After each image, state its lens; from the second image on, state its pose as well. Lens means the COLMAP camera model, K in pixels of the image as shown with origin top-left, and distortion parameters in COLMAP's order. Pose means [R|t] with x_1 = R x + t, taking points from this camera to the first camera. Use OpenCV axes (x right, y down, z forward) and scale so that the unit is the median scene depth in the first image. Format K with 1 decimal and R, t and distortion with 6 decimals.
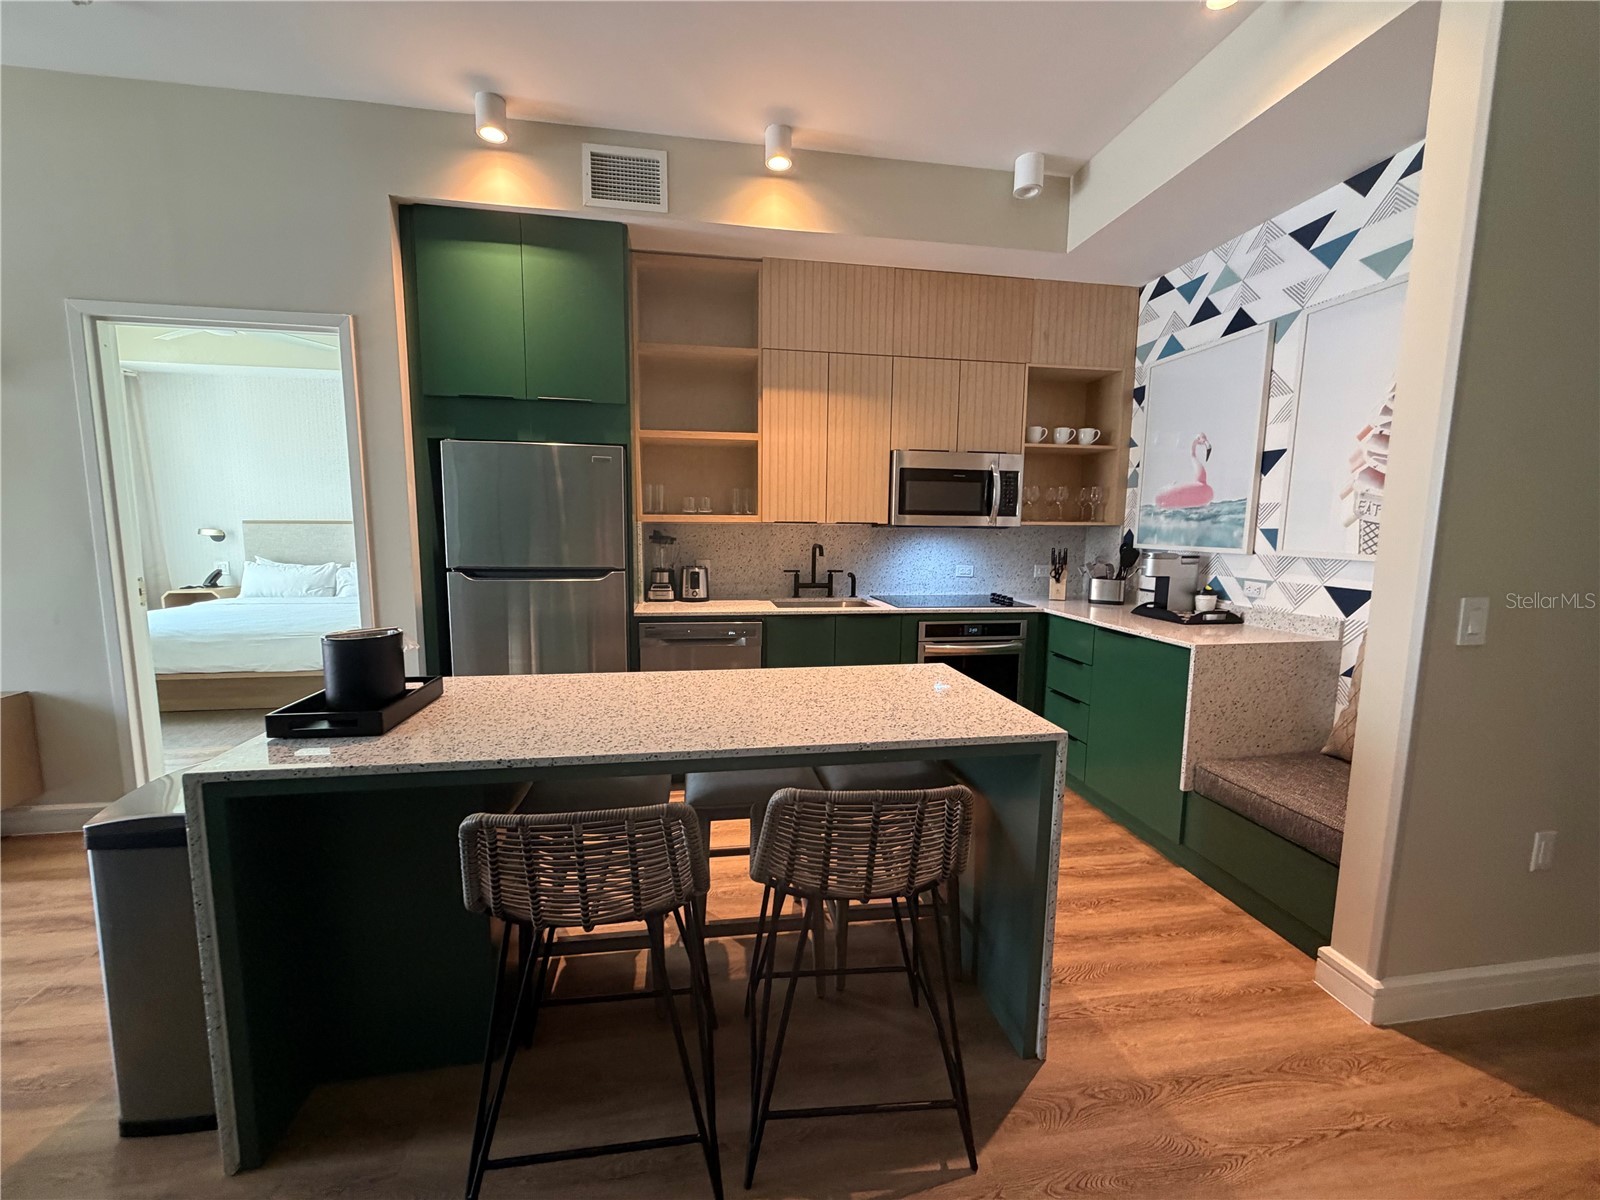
lens RADIAL K [[642.6, 0, 798.7], [0, 642.6, 601.5], [0, 0, 1]] dist [0.002809, 0.000188]
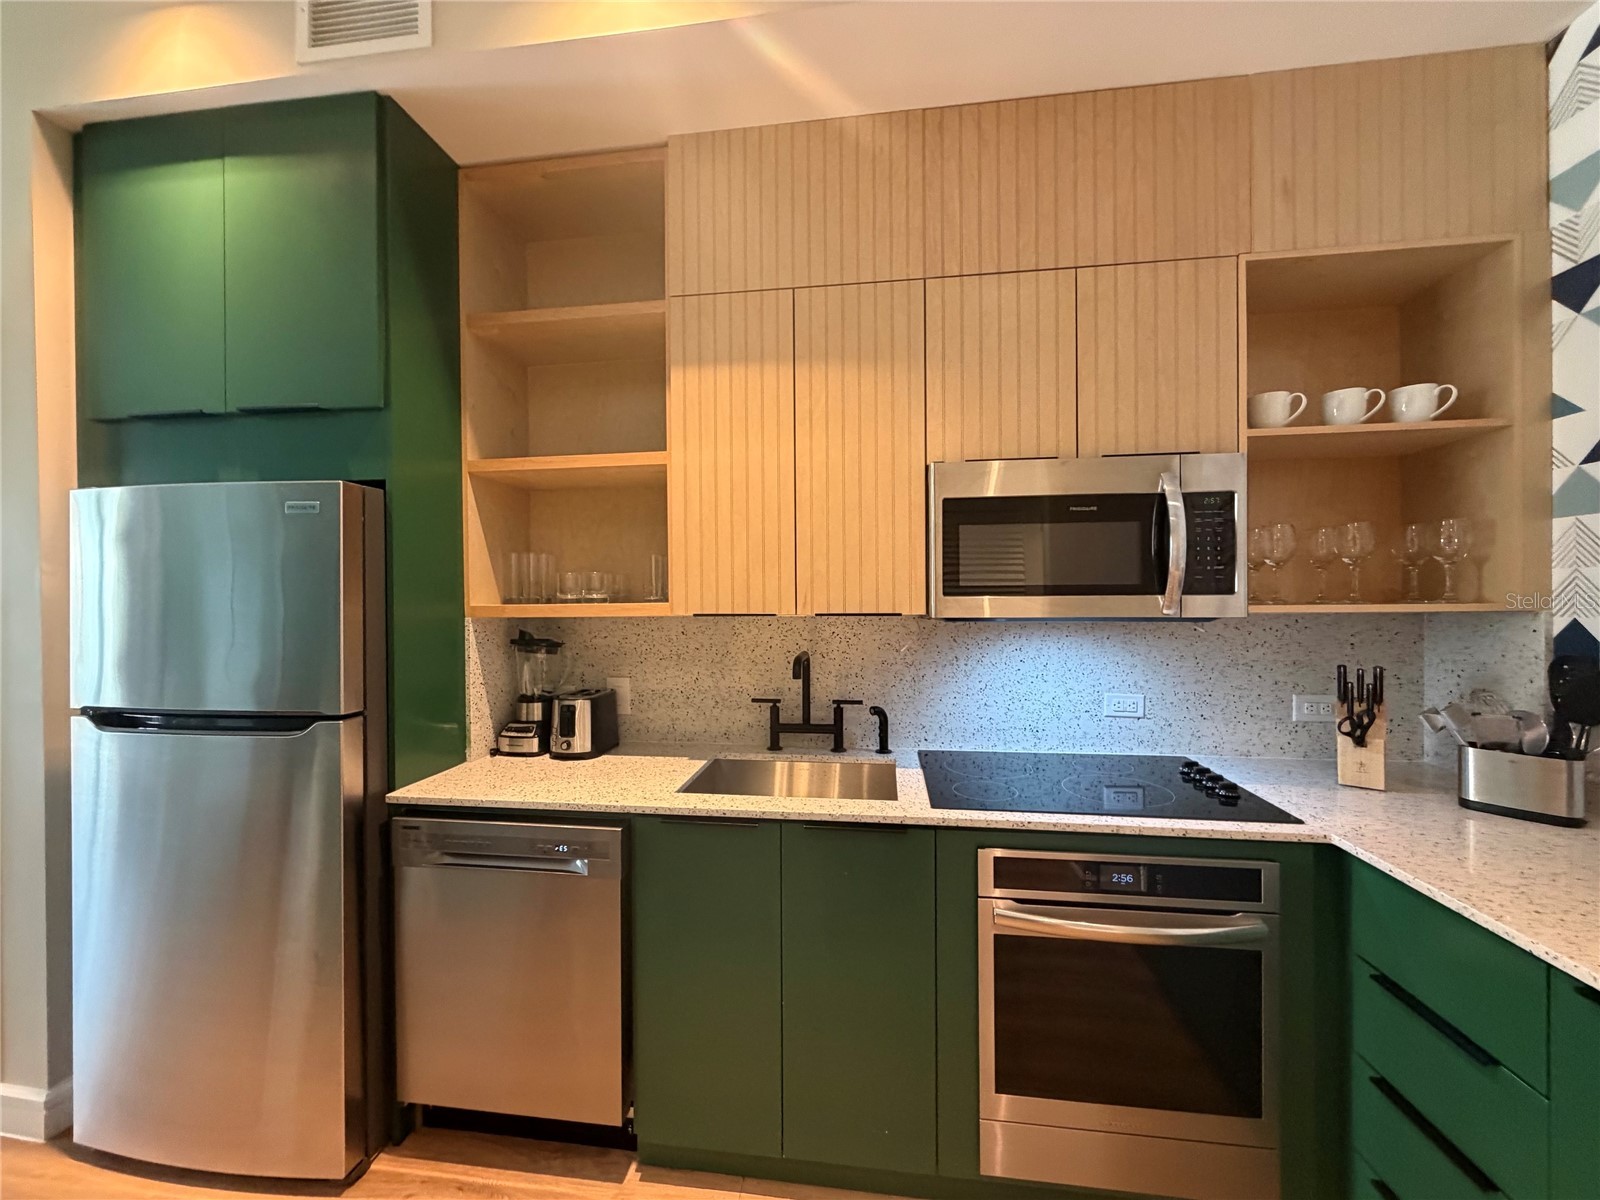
lens RADIAL K [[642.6, 0, 797.9], [0, 642.6, 598.8], [0, 0, 1]] dist [0.002809, 0.000188]
pose [[0.955202, -0.017154, -0.295457, 0.185038], [-0.017739, 0.993206, -0.115014, -0.074102], [0.295423, 0.115102, 0.948408, 0.501133]]
